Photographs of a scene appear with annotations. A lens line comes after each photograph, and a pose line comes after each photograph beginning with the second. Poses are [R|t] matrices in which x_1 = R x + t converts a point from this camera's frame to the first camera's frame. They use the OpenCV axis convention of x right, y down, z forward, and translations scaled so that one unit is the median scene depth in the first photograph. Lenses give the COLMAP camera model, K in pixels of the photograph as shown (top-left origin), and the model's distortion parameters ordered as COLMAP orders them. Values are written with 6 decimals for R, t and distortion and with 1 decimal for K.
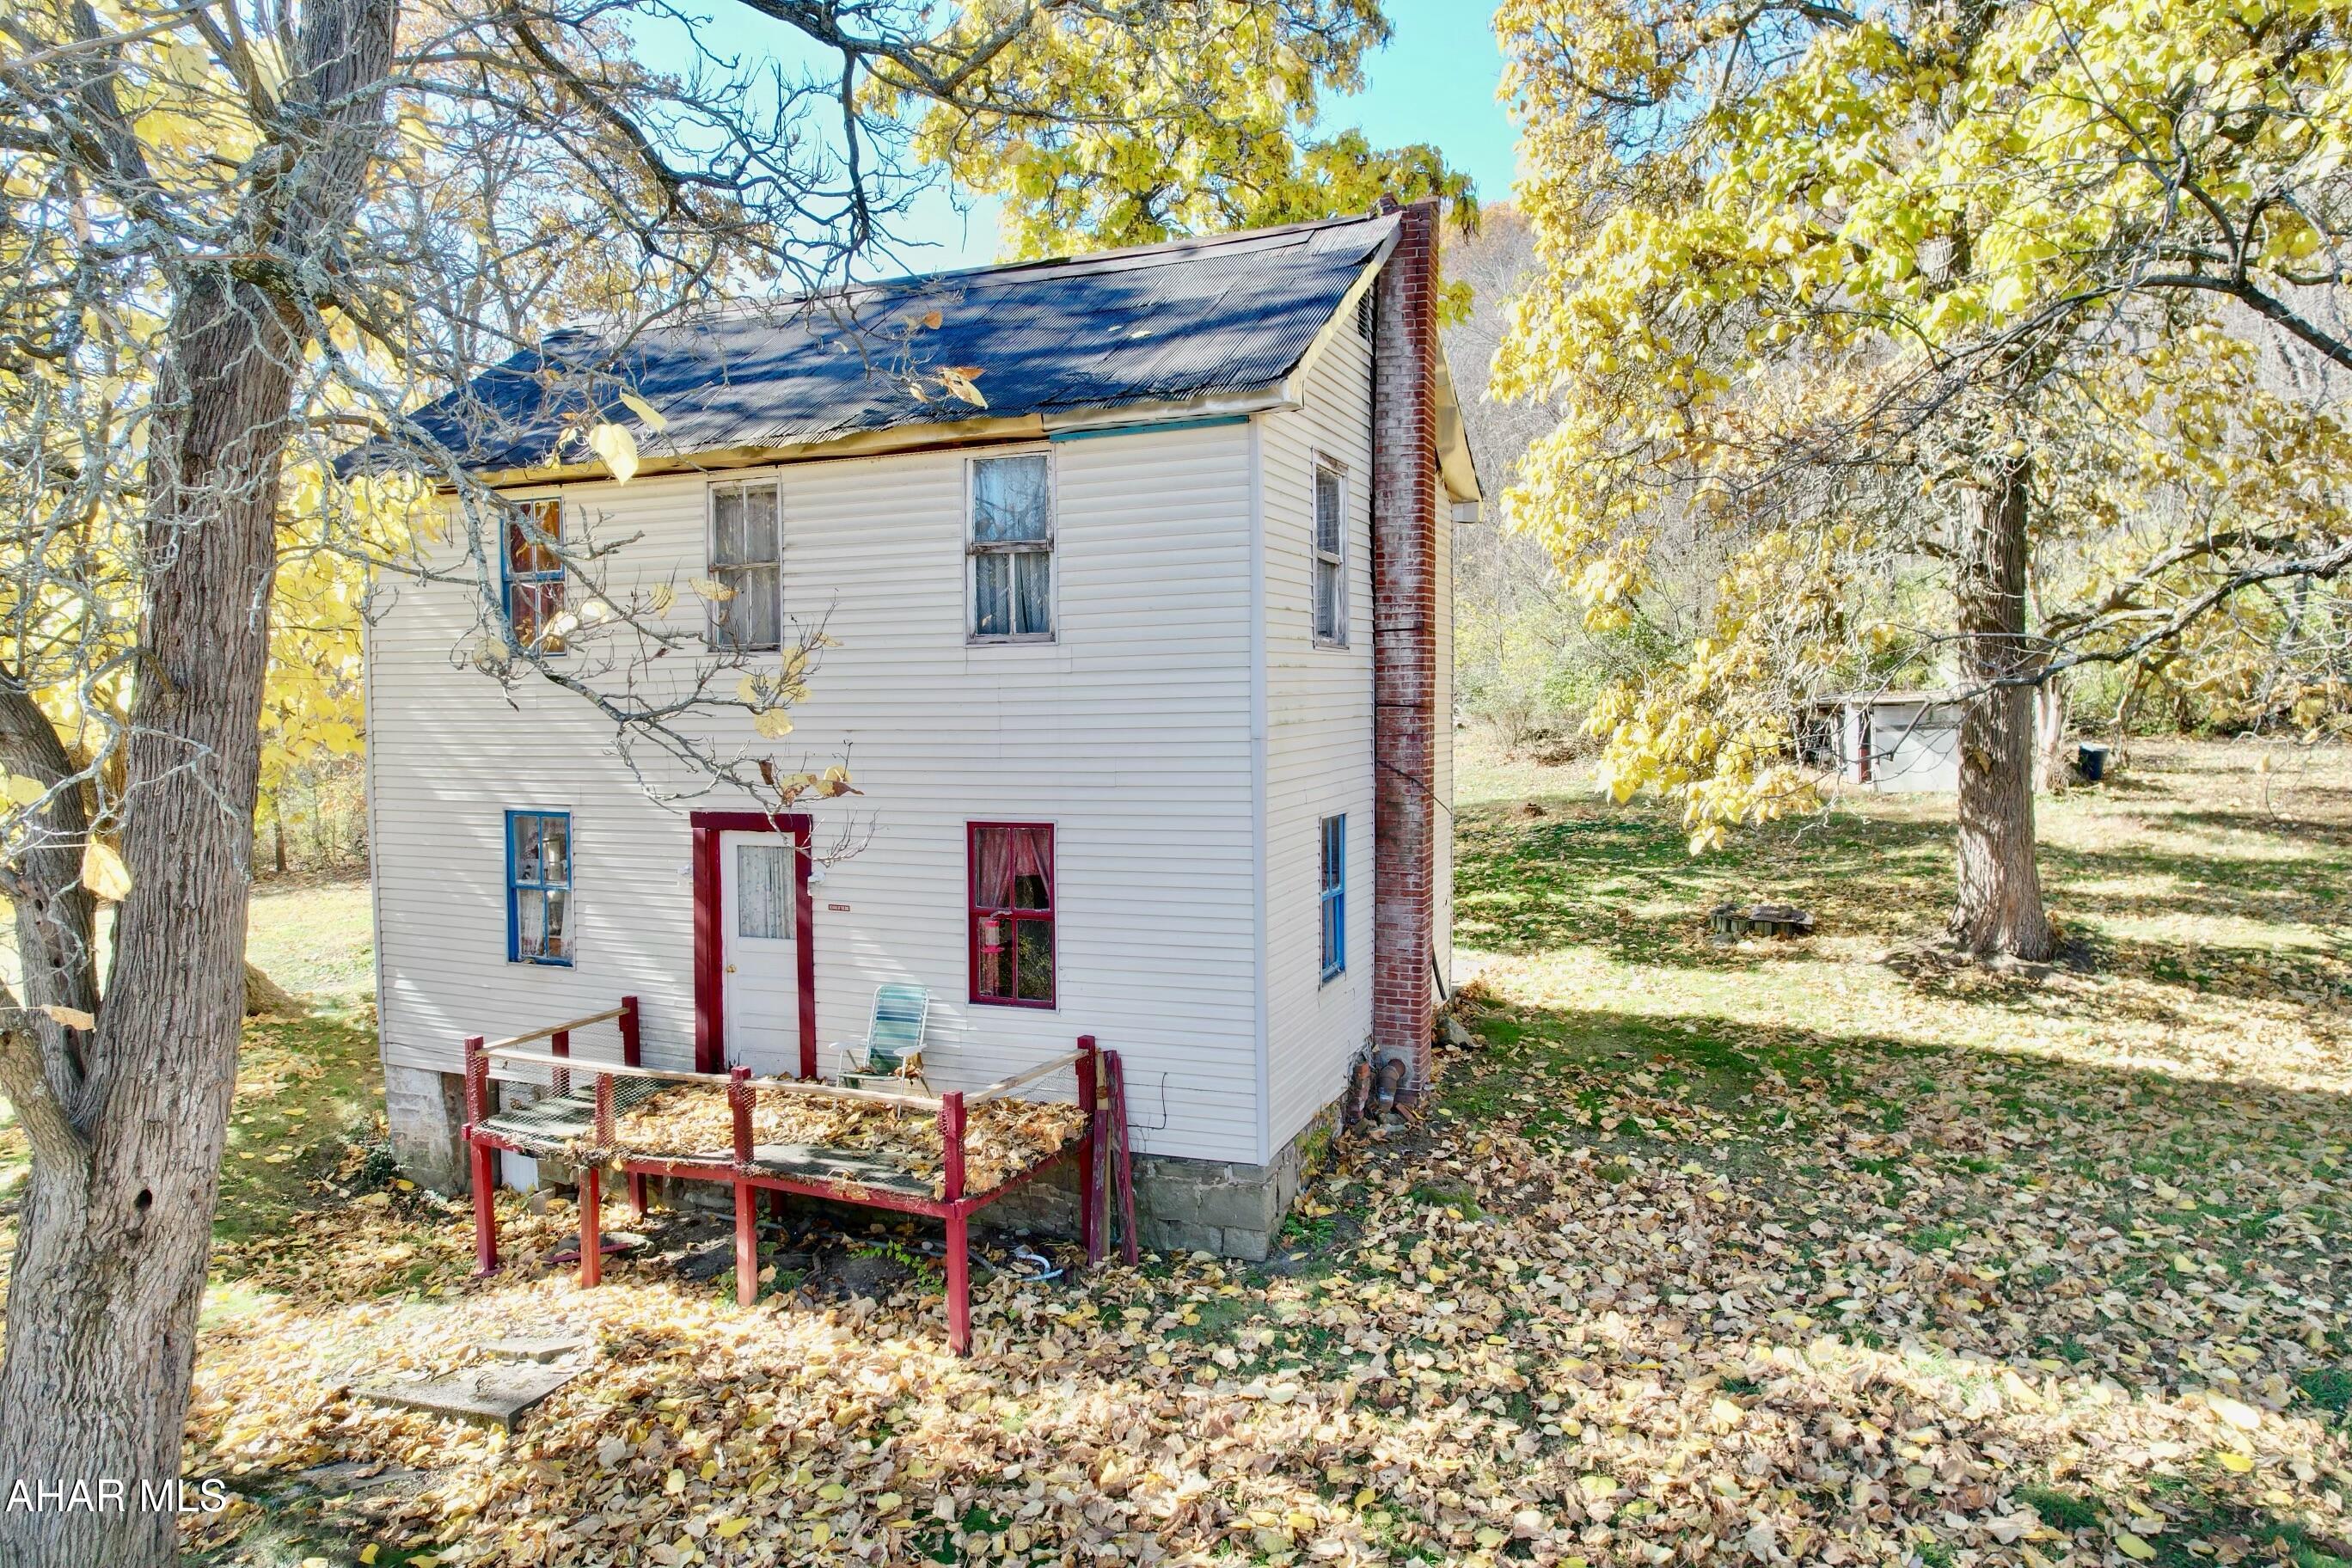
lens RADIAL K [[1513.9, 0, 1176.0], [0, 1513.9, 784.0], [0, 0, 1]] dist [-0.083543, 0.080239]
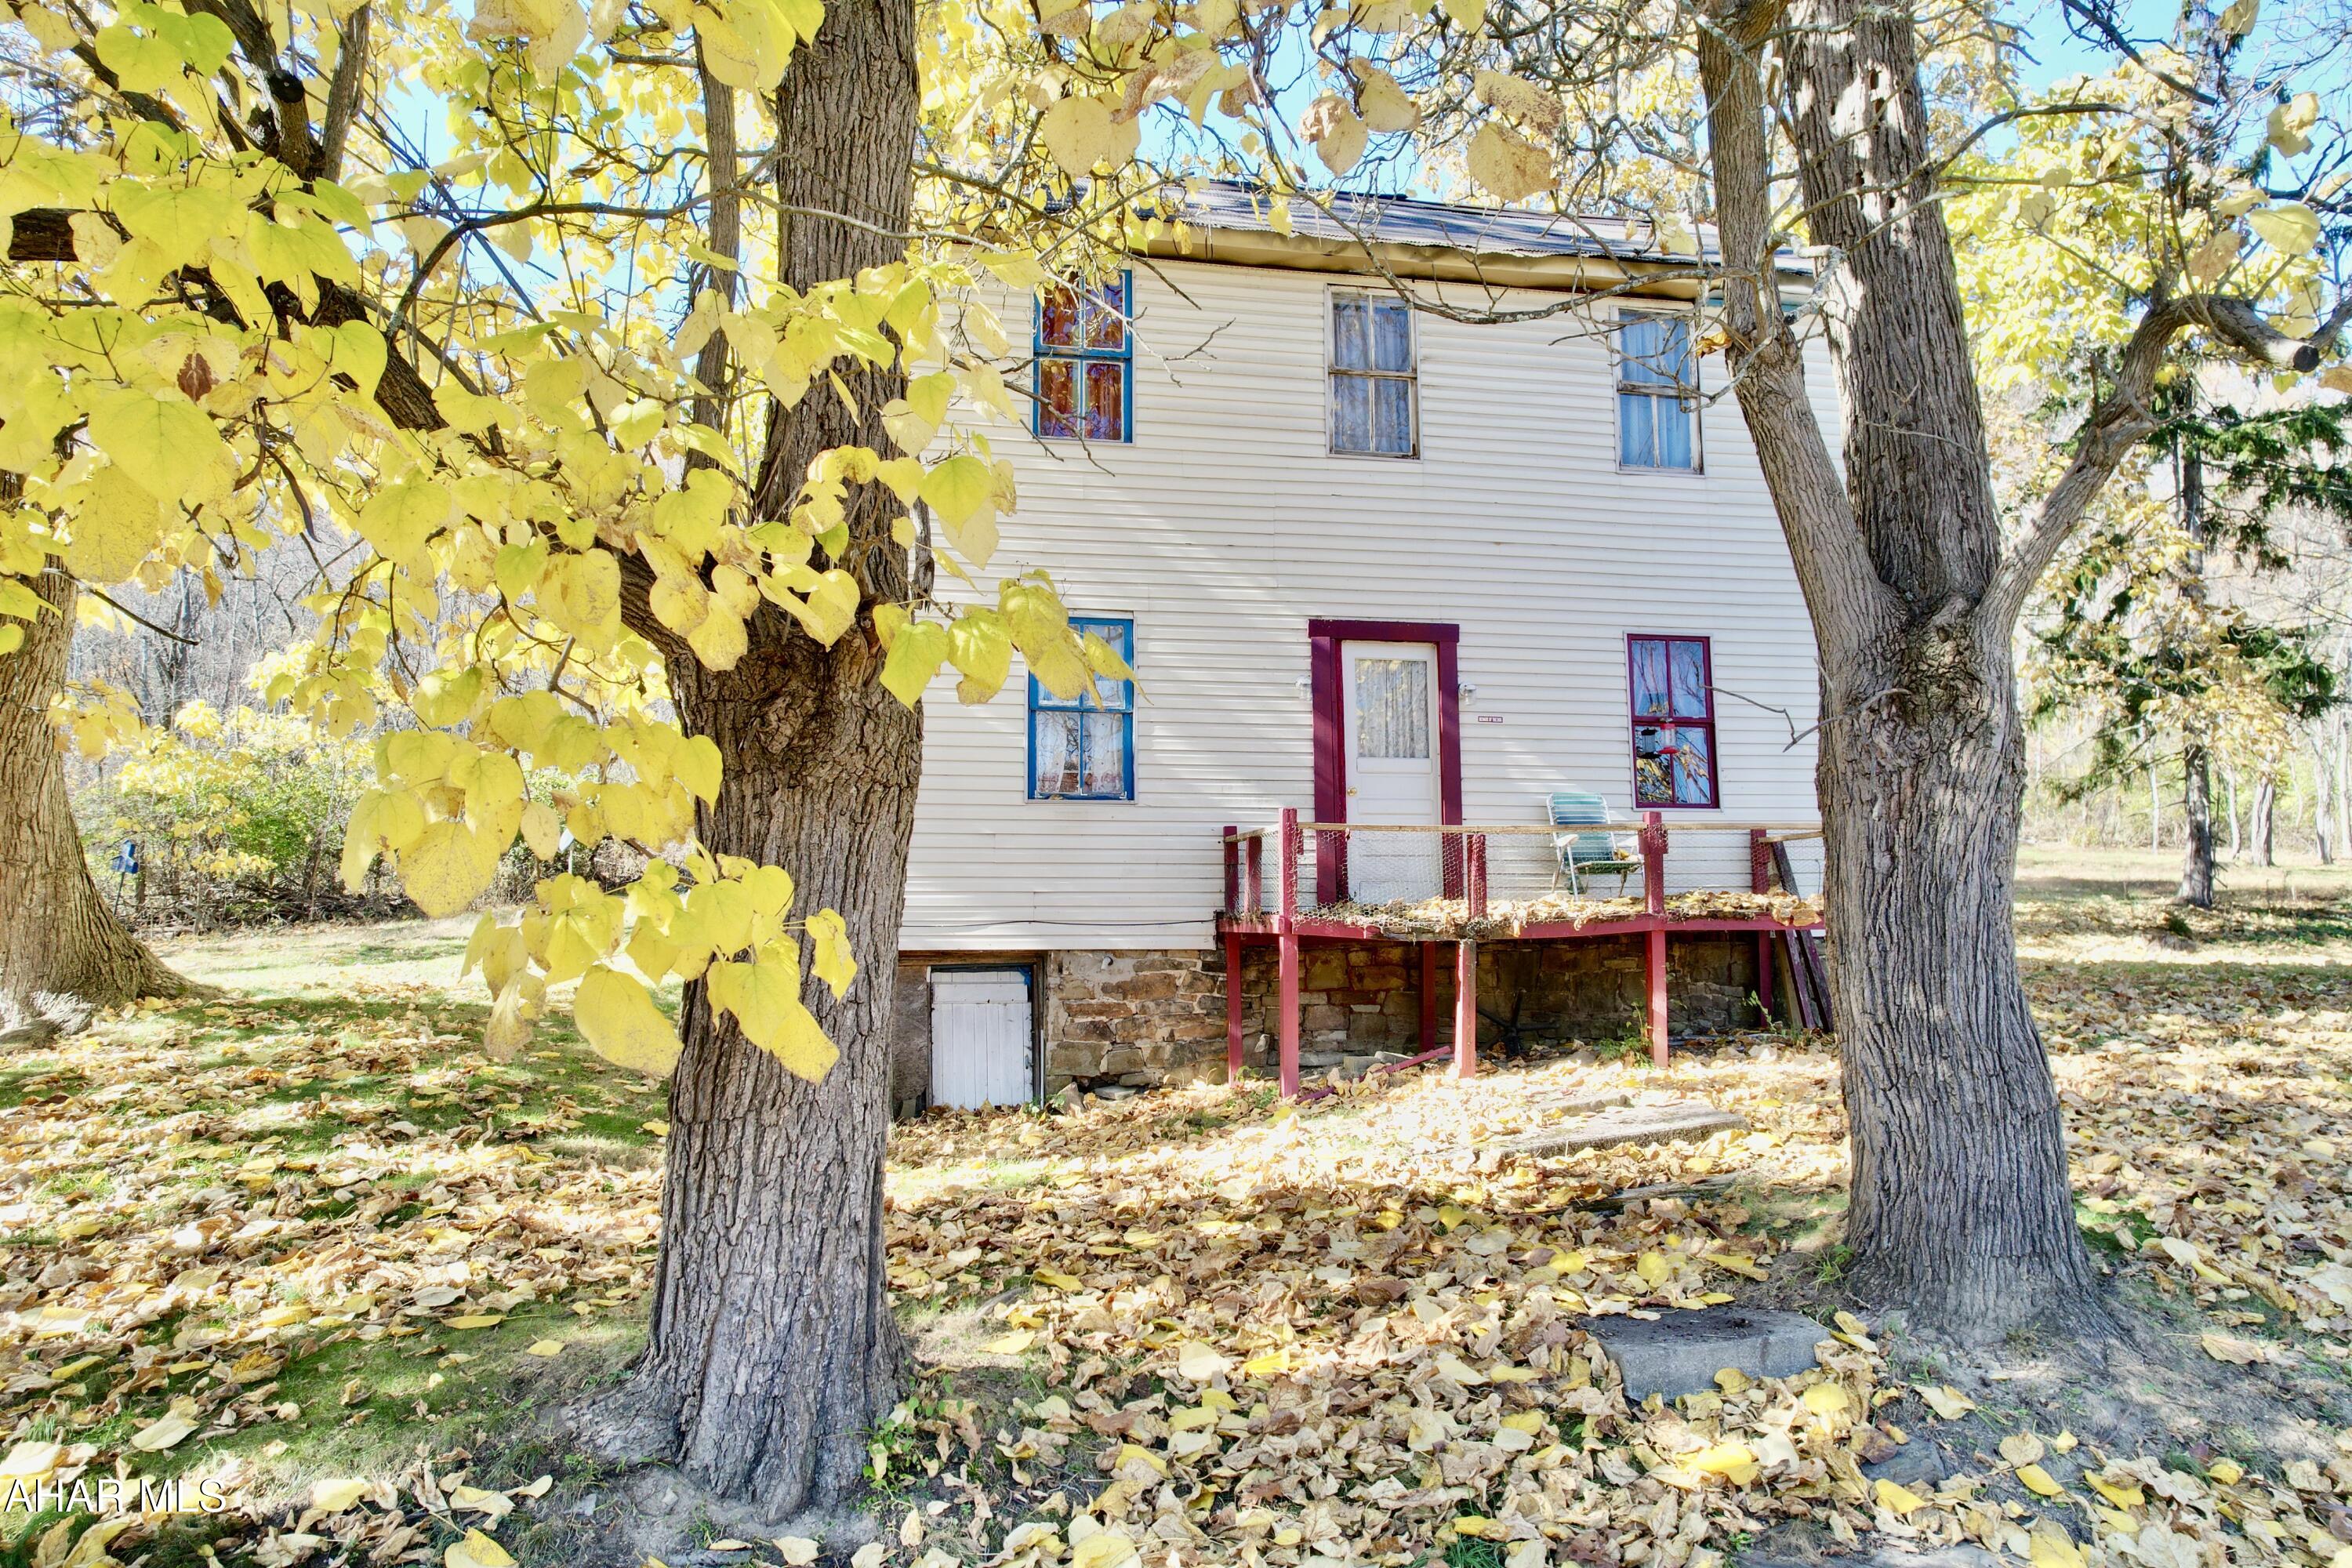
lens RADIAL K [[1513.9, 0, 1176.0], [0, 1513.9, 784.0], [0, 0, 1]] dist [-0.083543, 0.080239]
pose [[0.837401, 0.052731, 0.544039, -0.911850], [0.031614, 0.988997, -0.144520, 0.255074], [-0.545673, 0.138220, 0.826520, 0.304270]]
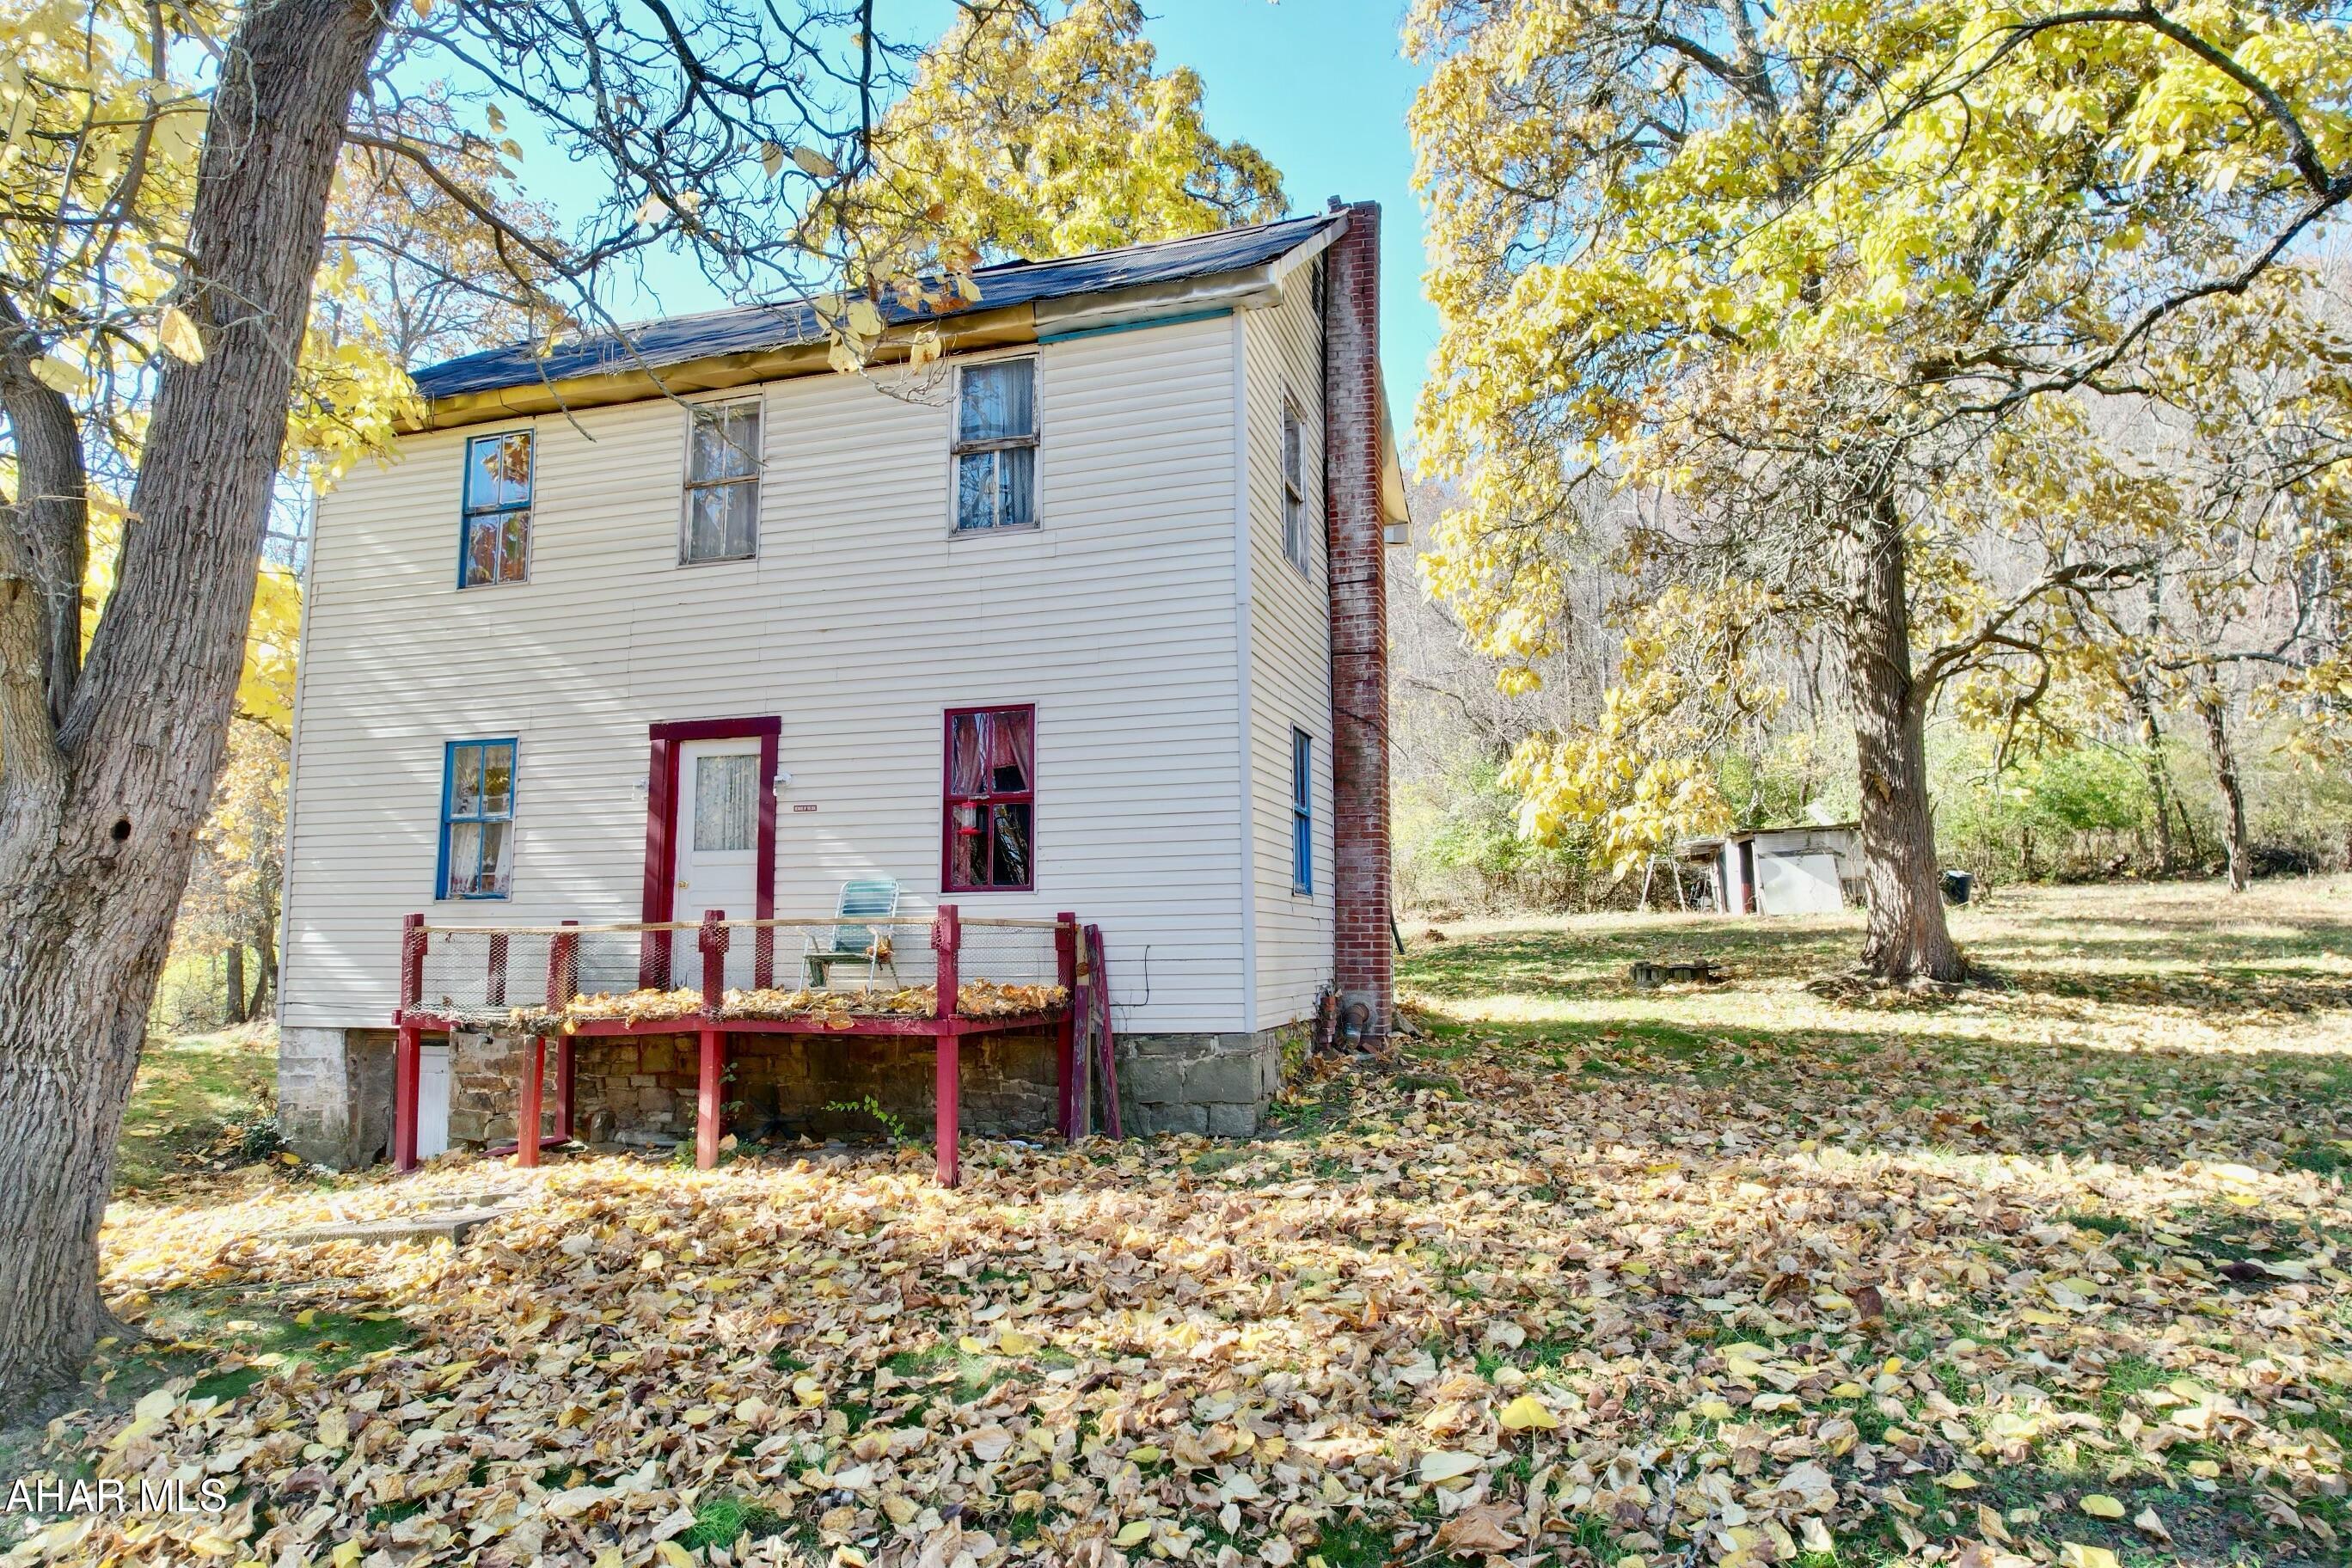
lens RADIAL K [[1514.1, 0, 1176.0], [0, 1514.1, 784.0], [0, 0, 1]] dist [-0.079330, 0.079217]
pose [[0.995787, 0.013422, 0.090709, -0.071913], [0.002832, 0.984254, -0.176735, 0.236911], [-0.091653, 0.176247, 0.980070, 0.016176]]
